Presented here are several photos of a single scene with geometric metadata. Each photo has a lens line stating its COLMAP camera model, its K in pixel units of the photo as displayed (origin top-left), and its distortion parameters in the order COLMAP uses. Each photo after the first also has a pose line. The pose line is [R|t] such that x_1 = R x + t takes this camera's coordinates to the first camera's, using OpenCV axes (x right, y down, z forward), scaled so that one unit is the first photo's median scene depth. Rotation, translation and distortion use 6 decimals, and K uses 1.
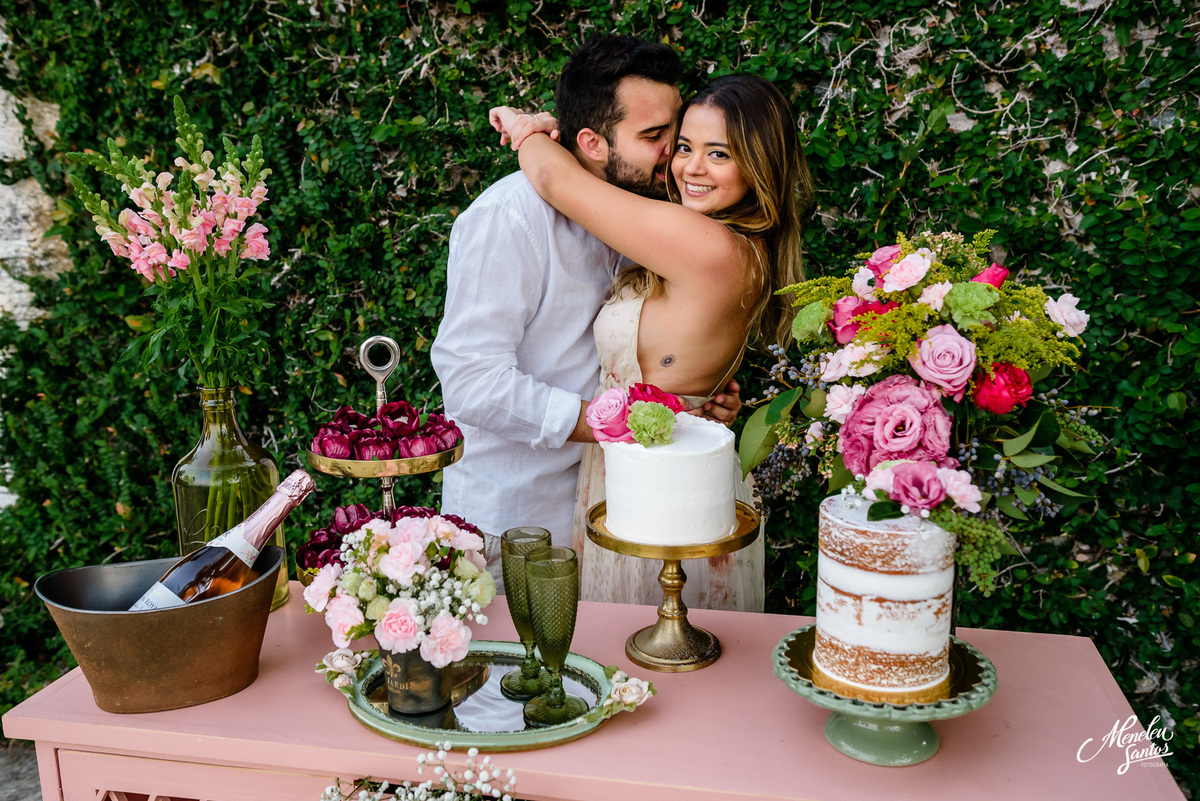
lens RADIAL K [[983.9, 0, 585.2], [0, 983.9, 396.0], [0, 0, 1]] dist [0.005369, 0.023817]
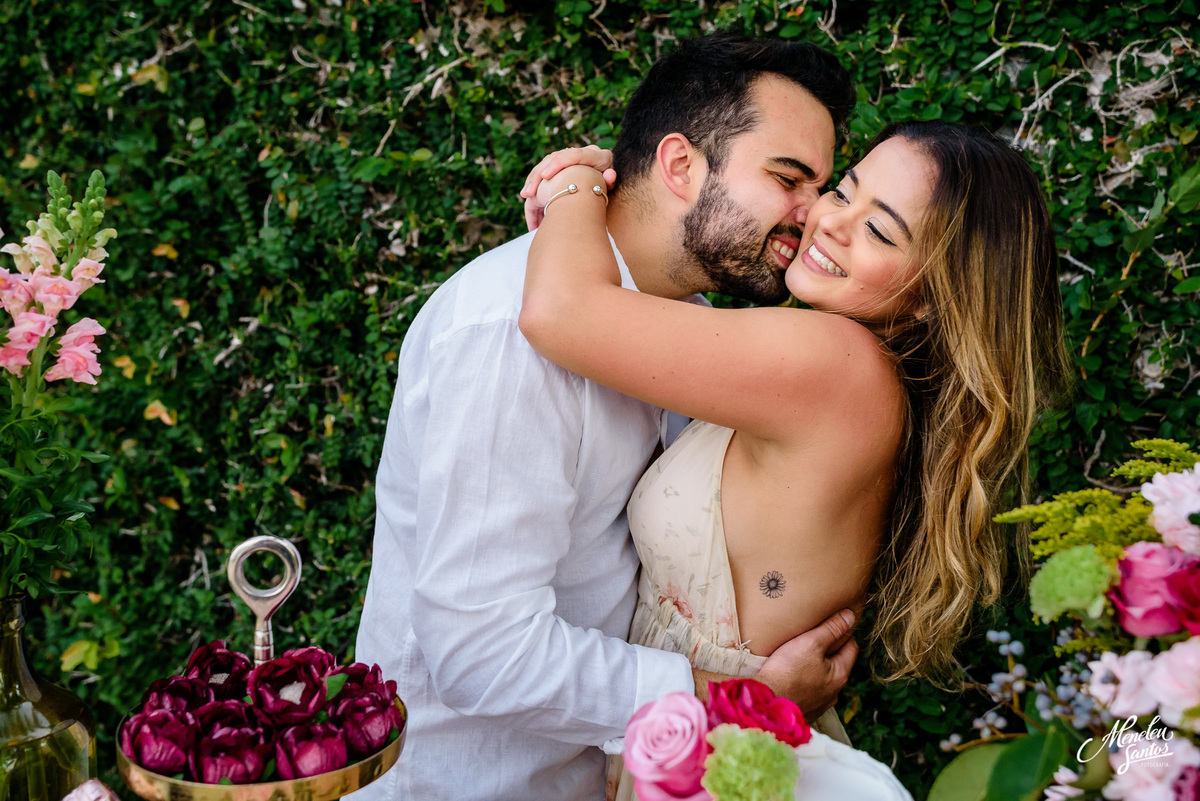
lens RADIAL K [[1104.8, 0, 591.0], [0, 1104.8, 398.6], [0, 0, 1]] dist [0.039029, 0.000000]
pose [[0.997279, 0.058968, -0.044233, -0.000576], [-0.061419, 0.996525, -0.056260, -0.071941], [0.040761, 0.058824, 0.997436, 0.232598]]
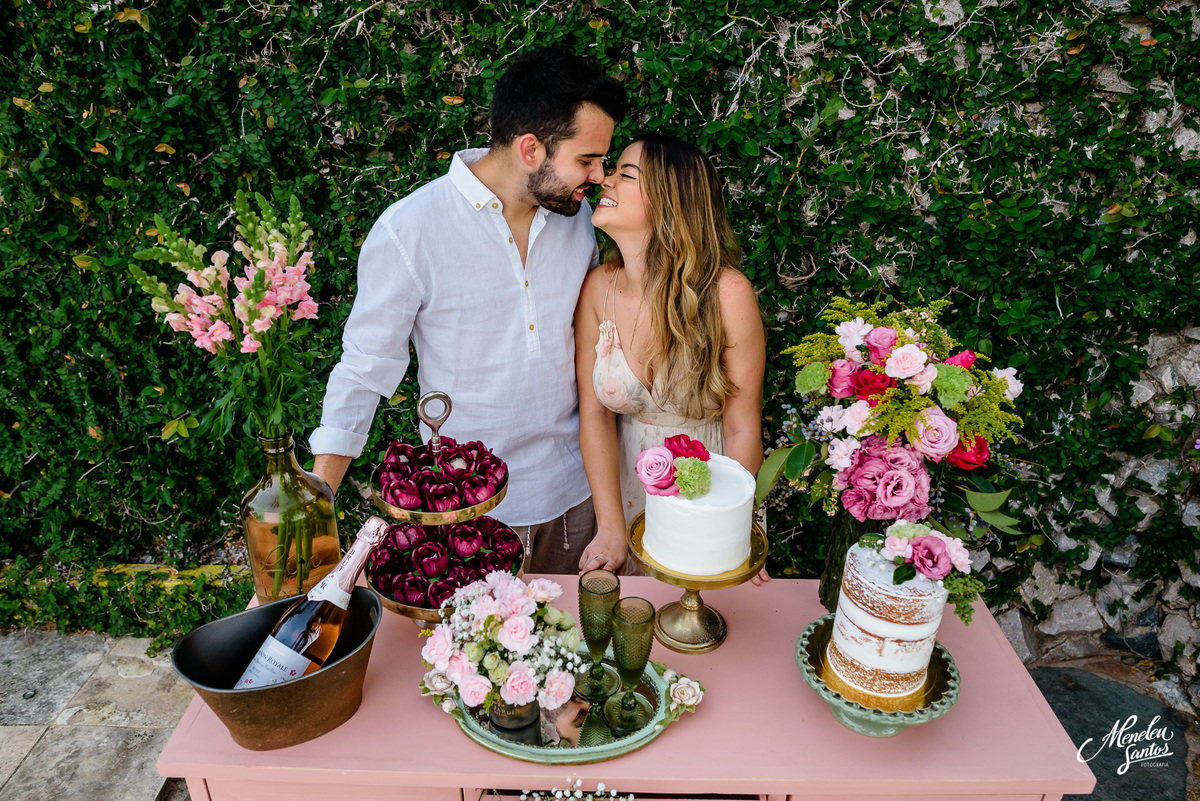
lens RADIAL K [[809.9, 0, 582.3], [0, 809.9, 390.9], [0, 0, 1]] dist [-0.061395, 0.023566]
pose [[0.978073, -0.052873, 0.201437, -0.144037], [0.006360, 0.974367, 0.224874, -0.166376], [-0.208164, -0.218662, 0.953339, 0.061518]]
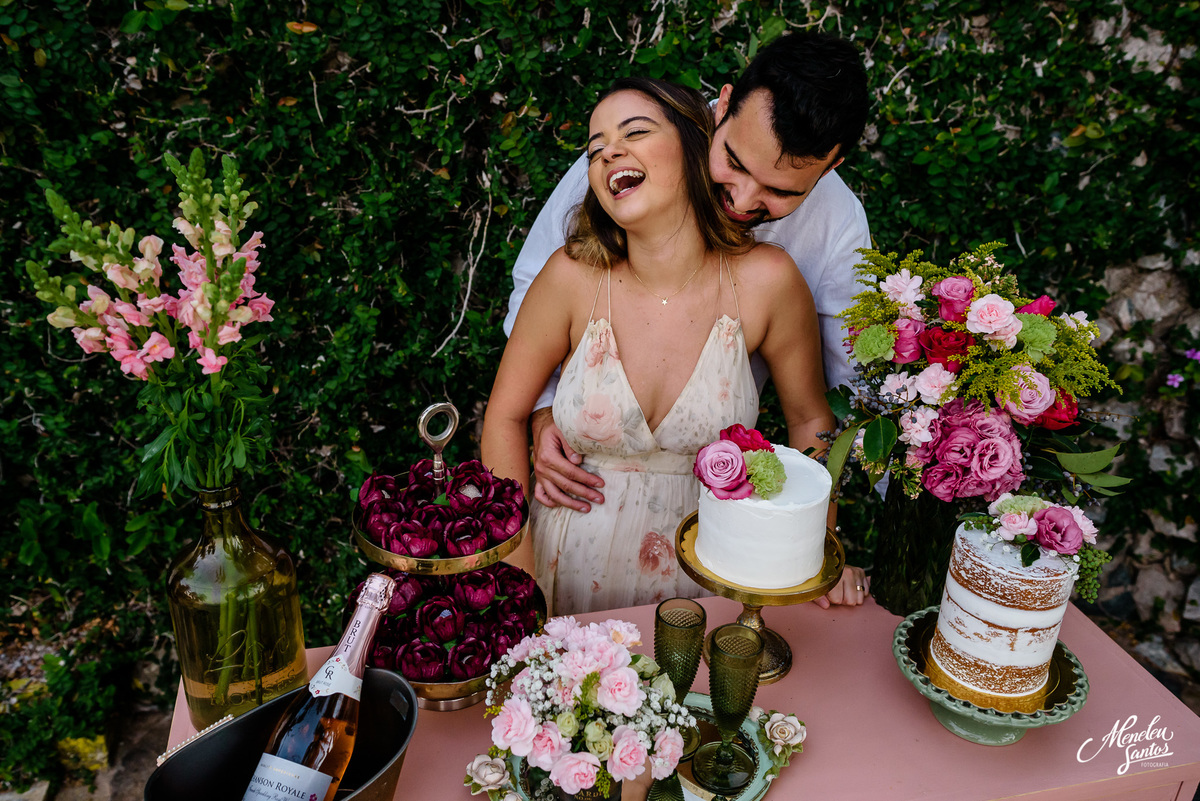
lens RADIAL K [[983.9, 0, 578.7], [0, 983.9, 391.3], [0, 0, 1]] dist [0.005369, 0.023817]
pose [[0.897078, -0.147279, 0.416605, -0.286046], [0.049023, 0.970171, 0.237415, -0.168952], [-0.439144, -0.192556, 0.877539, 0.119561]]
